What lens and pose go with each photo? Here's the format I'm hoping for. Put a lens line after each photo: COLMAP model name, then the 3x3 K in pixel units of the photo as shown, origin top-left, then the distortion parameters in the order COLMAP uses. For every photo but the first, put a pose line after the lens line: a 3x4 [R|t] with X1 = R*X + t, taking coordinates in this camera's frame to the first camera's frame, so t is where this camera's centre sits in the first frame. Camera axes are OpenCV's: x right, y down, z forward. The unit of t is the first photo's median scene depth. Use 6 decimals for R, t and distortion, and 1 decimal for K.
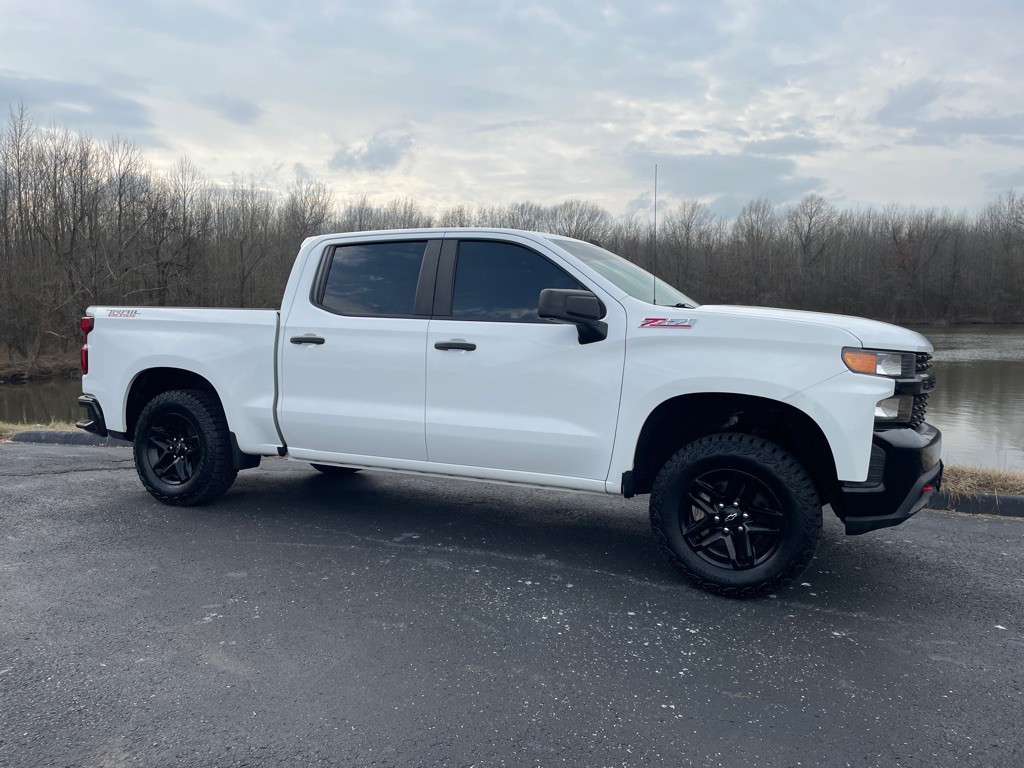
lens RADIAL K [[764.8, 0, 505.8], [0, 764.8, 383.6], [0, 0, 1]] dist [0.095885, -0.122543]
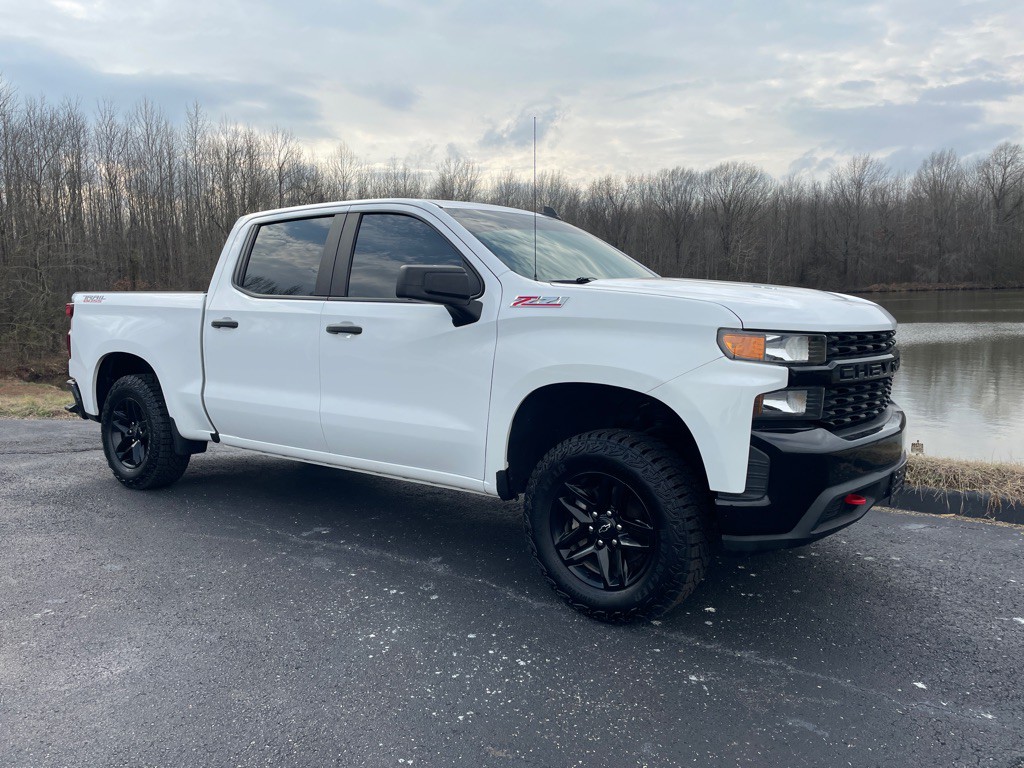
lens RADIAL K [[764.2, 0, 506.4], [0, 764.2, 375.5], [0, 0, 1]] dist [0.091640, -0.118426]
pose [[0.980762, -0.000863, -0.195203, 0.296871], [0.005779, 0.999680, 0.024618, -0.014698], [0.195120, -0.025273, 0.980454, 0.126345]]
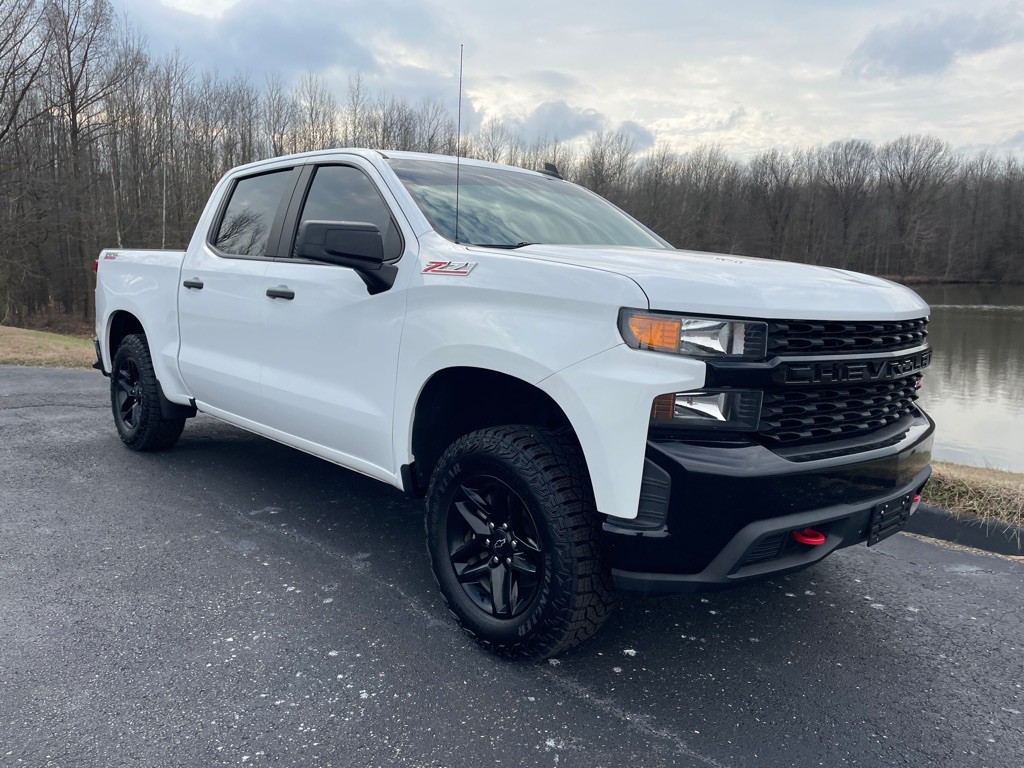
lens RADIAL K [[765.2, 0, 514.7], [0, 765.2, 385.5], [0, 0, 1]] dist [0.090974, -0.113738]
pose [[0.930144, 0.064581, -0.361472, 0.466126], [-0.041790, 0.996634, 0.070526, -0.019059], [0.364810, -0.050494, 0.929712, 0.298398]]
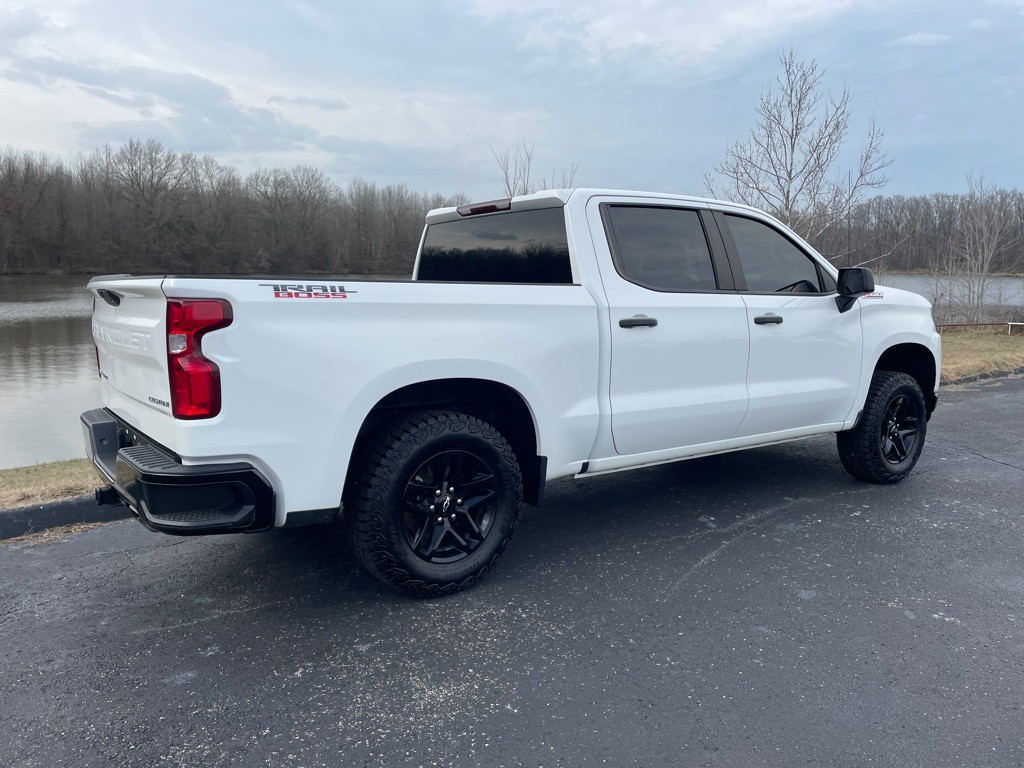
lens RADIAL K [[766.2, 0, 511.9], [0, 766.2, 383.6], [0, 0, 1]] dist [0.092346, -0.113213]
pose [[0.486115, -0.121212, 0.865448, -1.108718], [0.065454, 0.992602, 0.102255, -0.090260], [-0.871440, 0.006939, 0.490453, 0.767387]]
